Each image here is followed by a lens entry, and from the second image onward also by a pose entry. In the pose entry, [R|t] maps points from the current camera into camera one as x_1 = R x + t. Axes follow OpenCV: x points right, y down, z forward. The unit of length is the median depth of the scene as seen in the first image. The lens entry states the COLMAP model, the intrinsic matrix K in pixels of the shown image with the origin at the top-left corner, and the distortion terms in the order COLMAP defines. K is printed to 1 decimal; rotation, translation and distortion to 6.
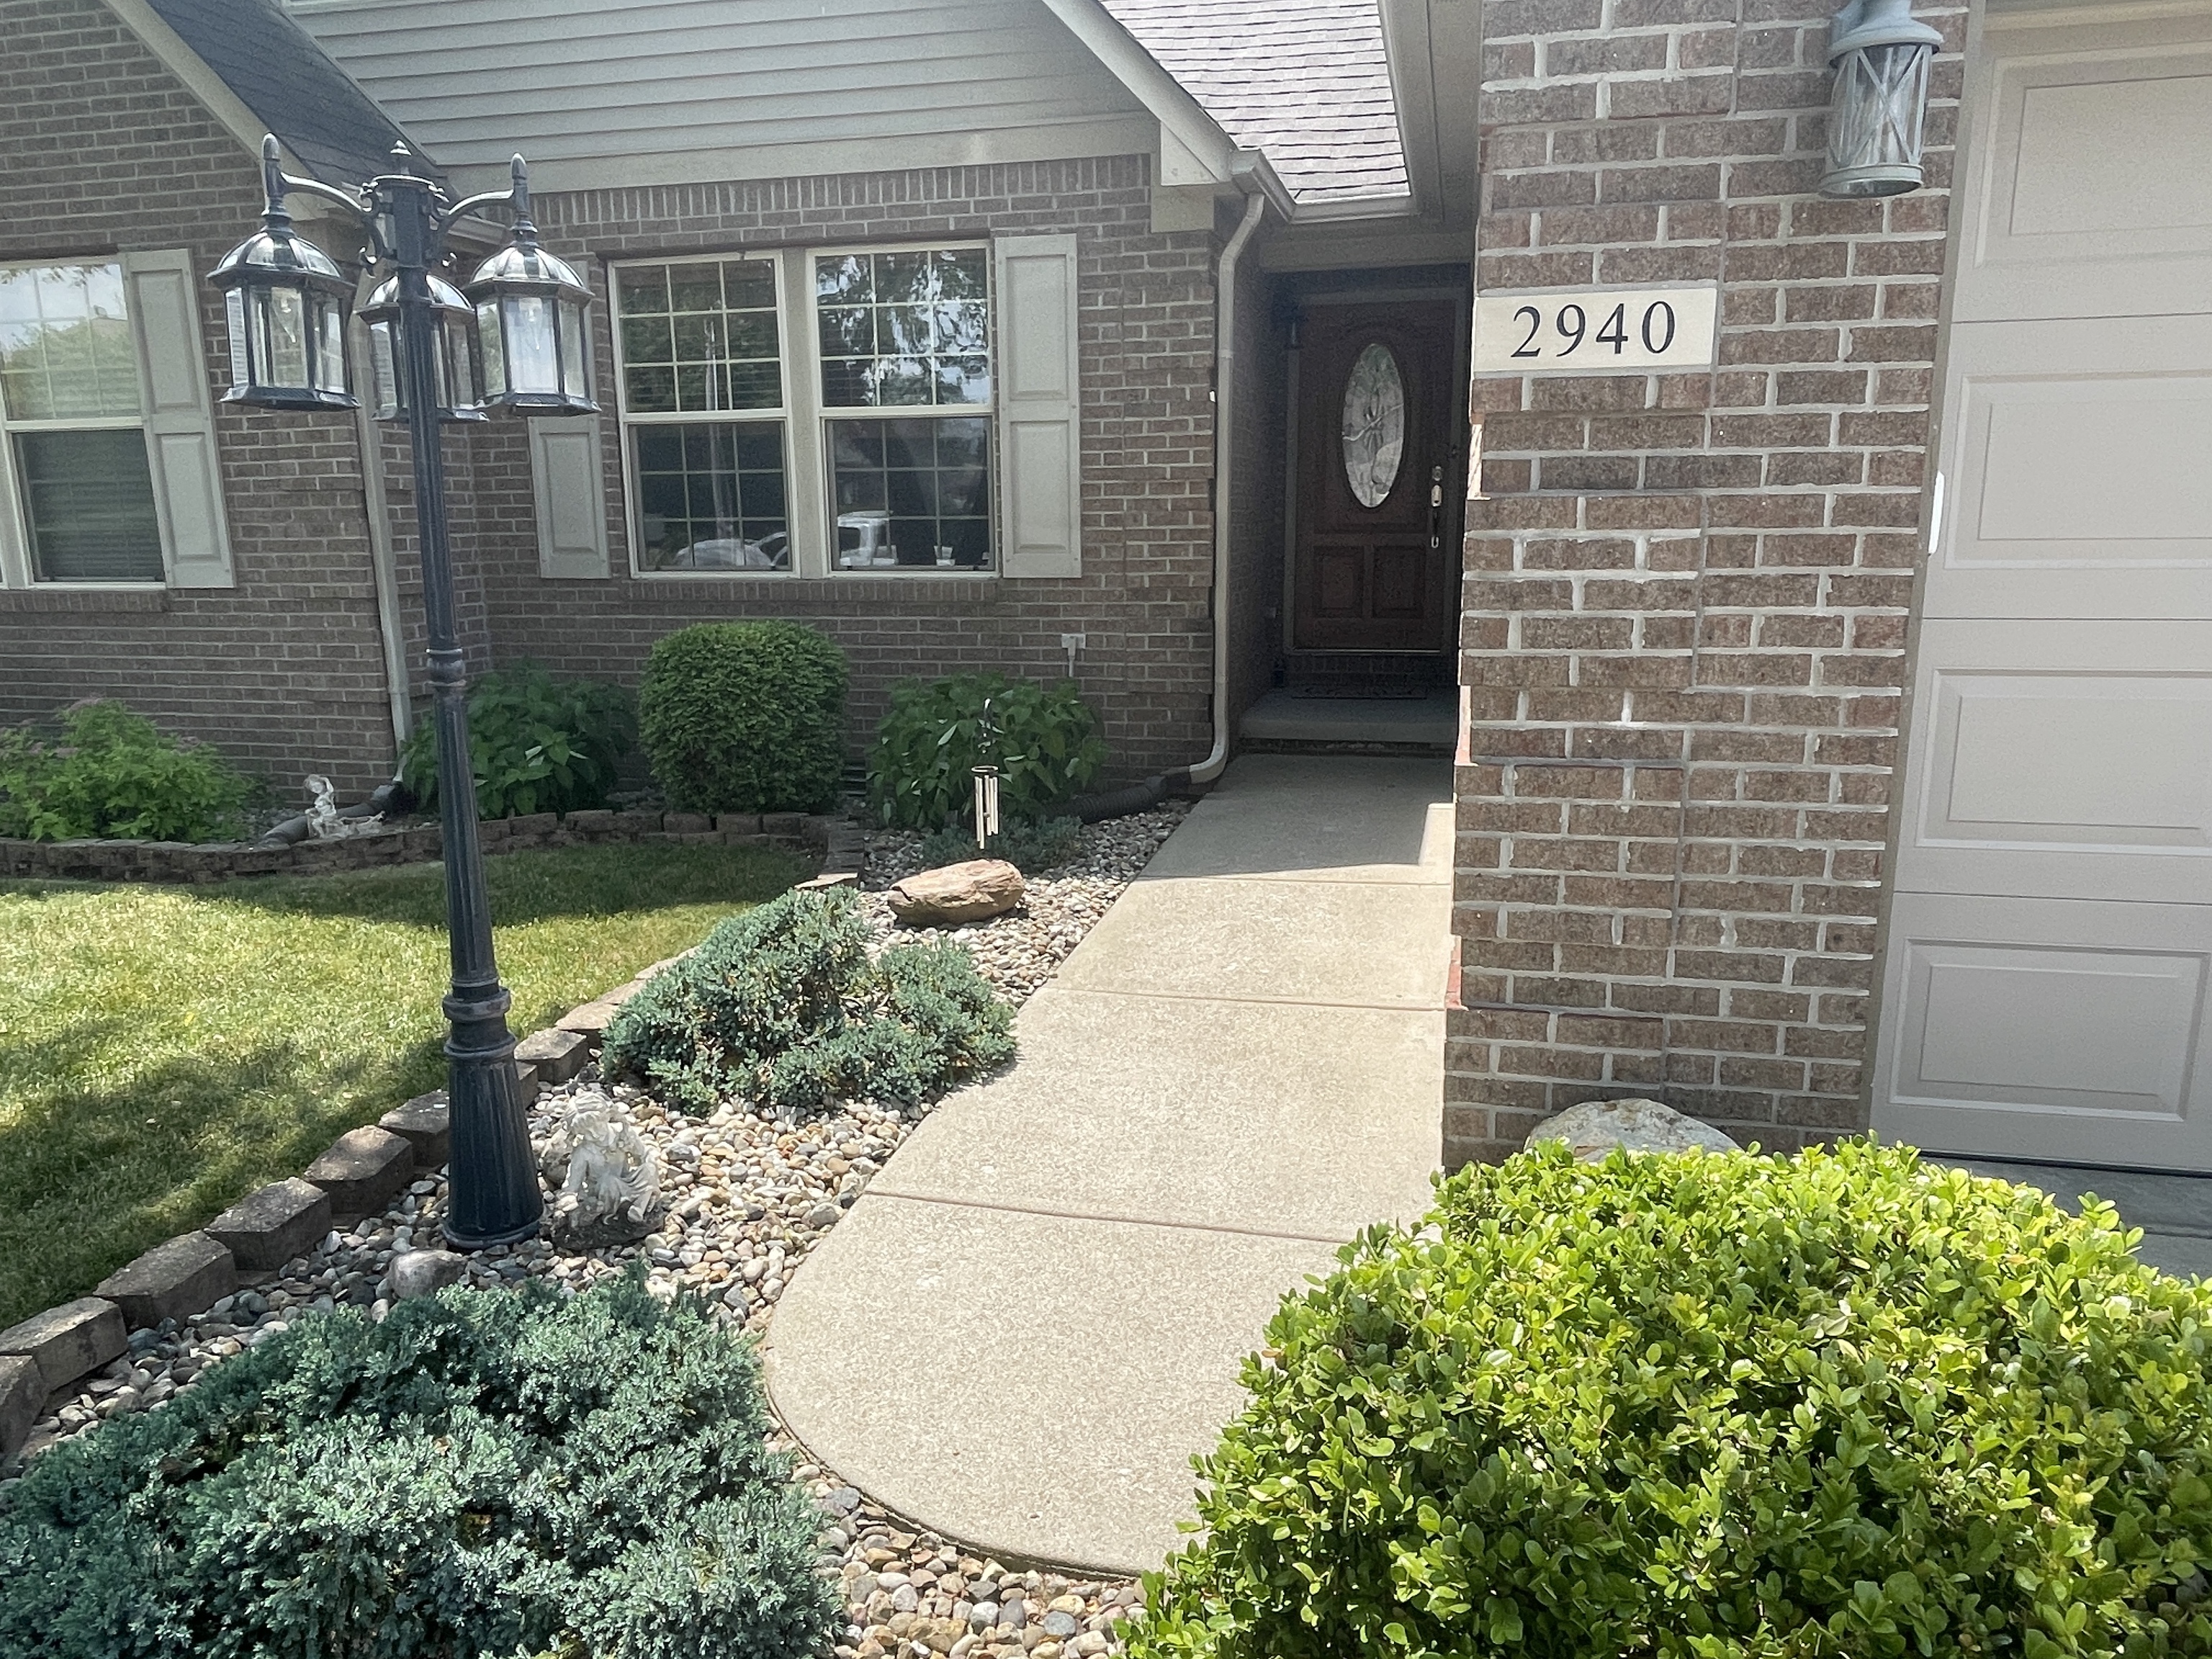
lens RADIAL K [[1464.2, 0, 1119.3], [0, 1464.2, 835.5], [0, 0, 1]] dist [-0.003751, -0.004618]
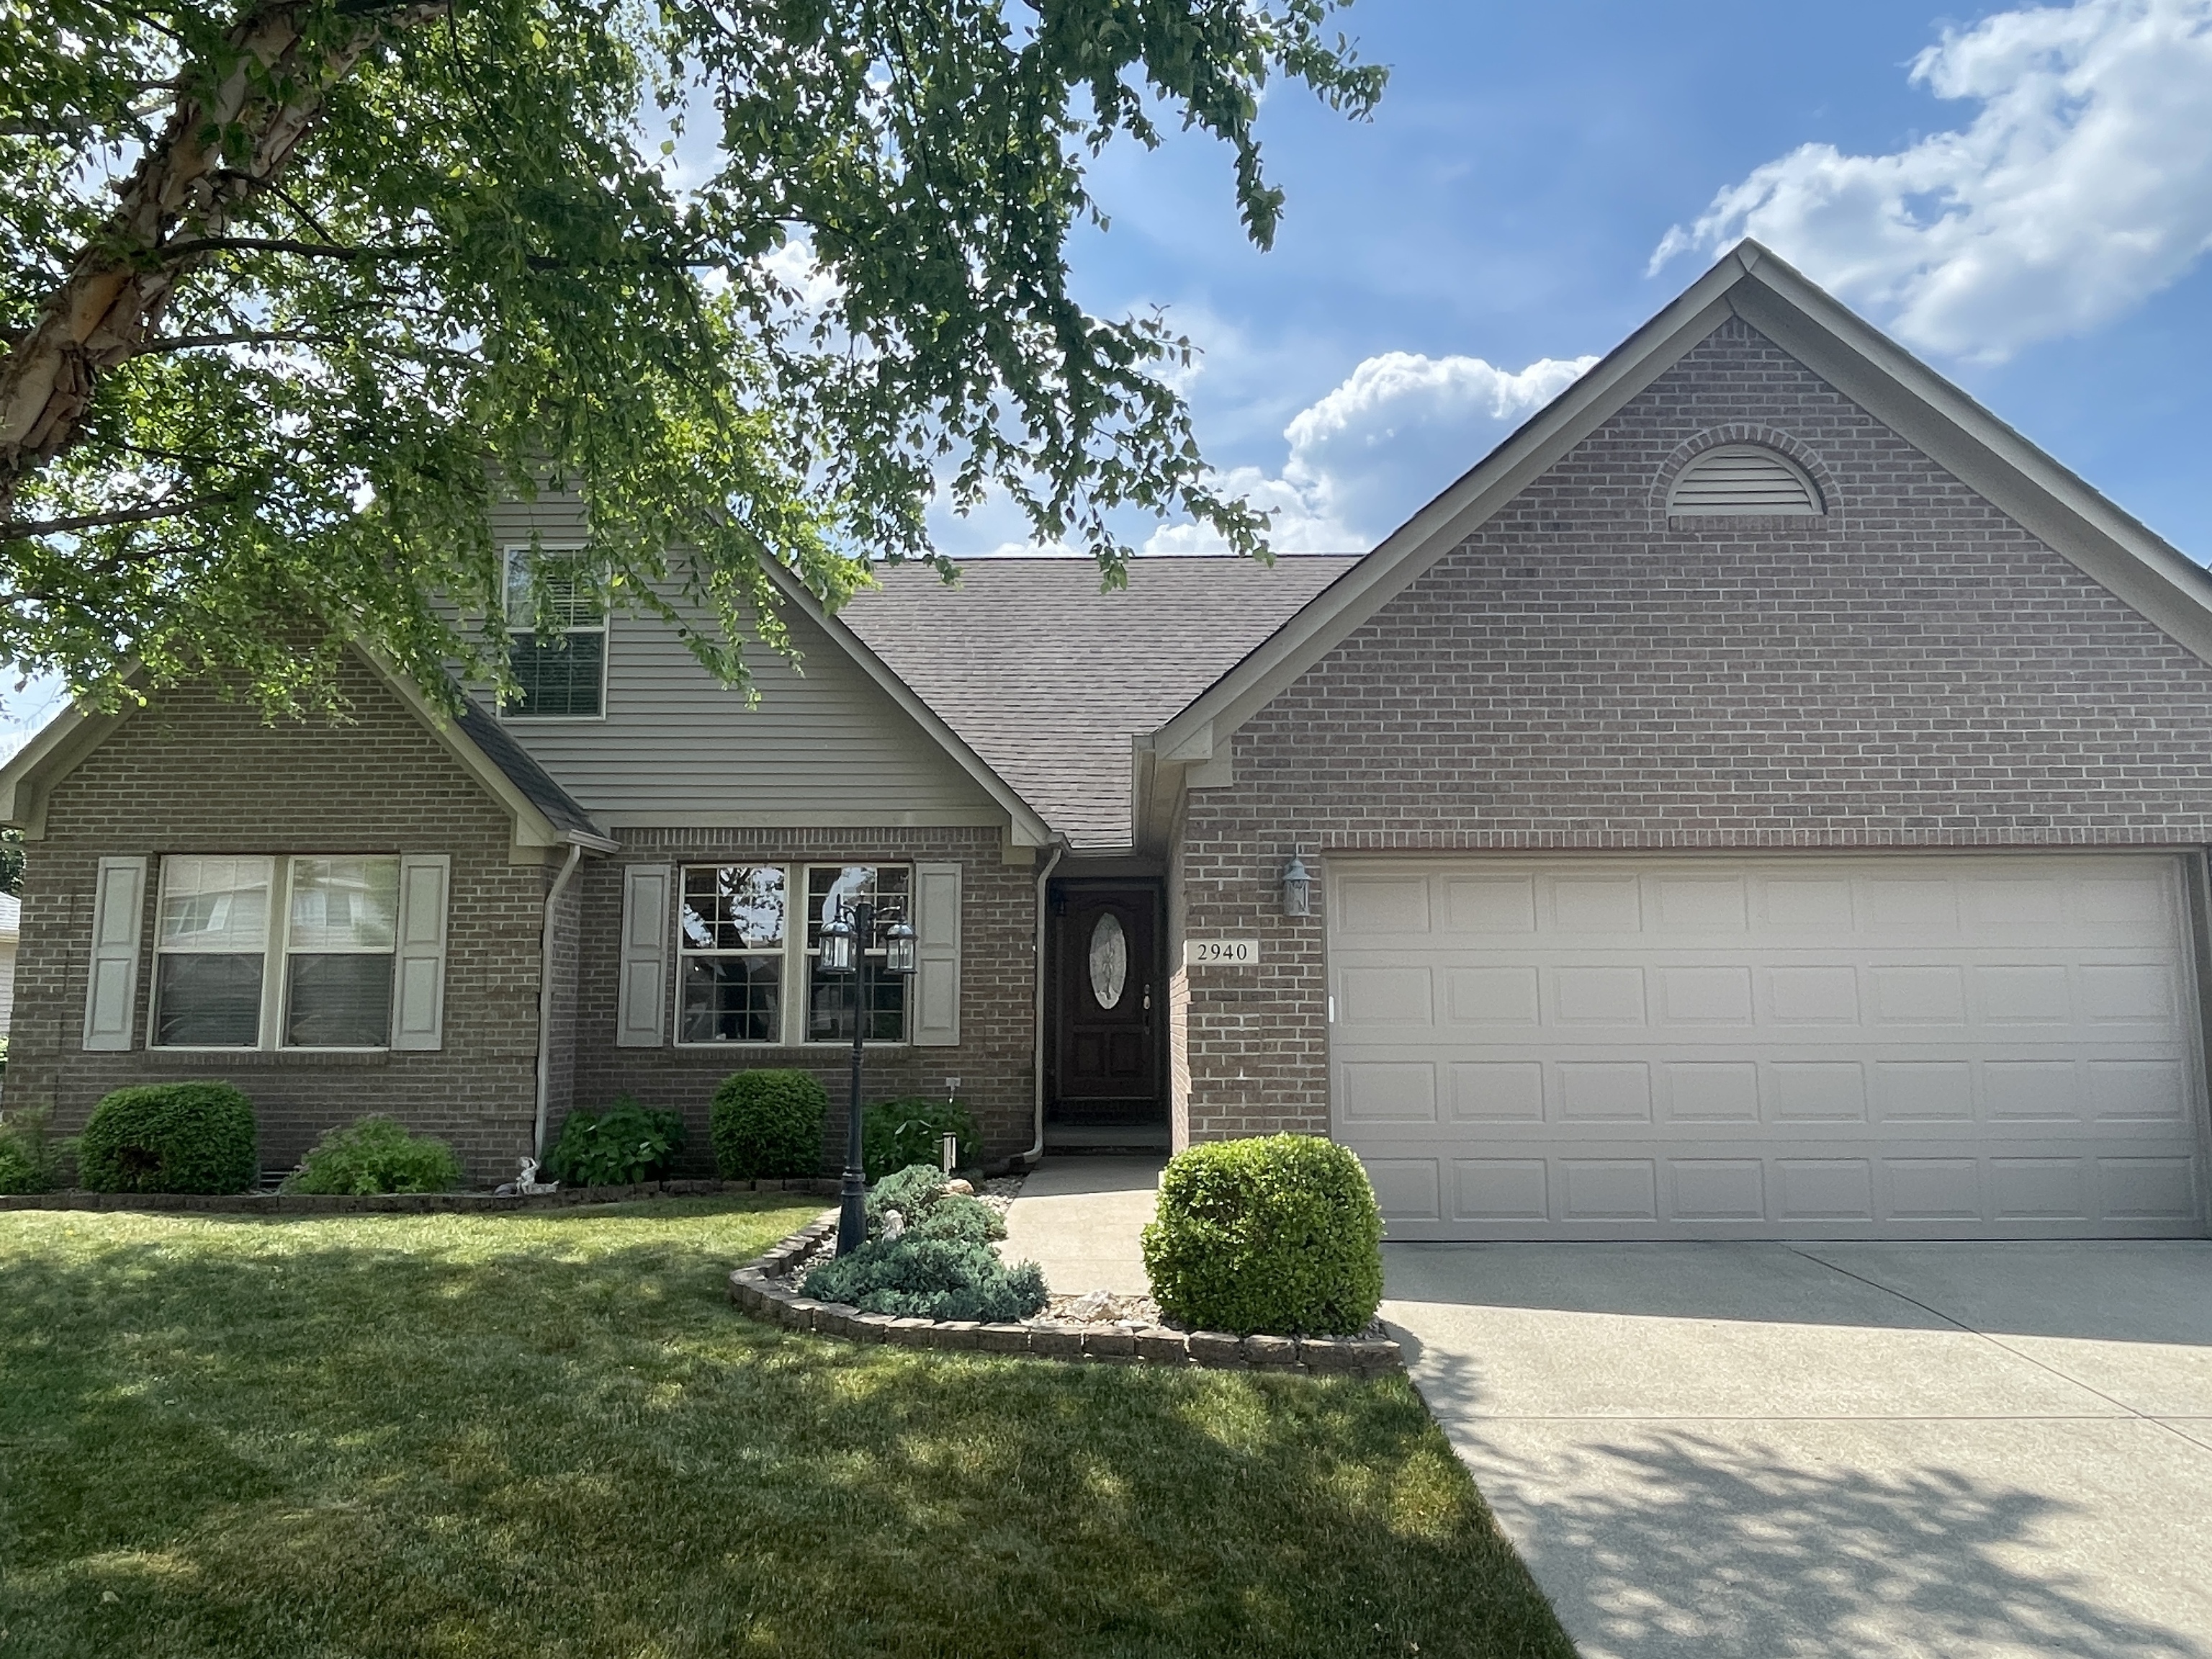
lens RADIAL K [[1433.5, 0, 1111.5], [0, 1433.5, 825.8], [0, 0, 1]] dist [-0.001162, 0.003227]
pose [[0.978216, 0.034798, 0.204650, -0.232300], [0.037192, 0.940519, -0.337699, 0.182776], [-0.204229, 0.337954, 0.918737, -0.792321]]
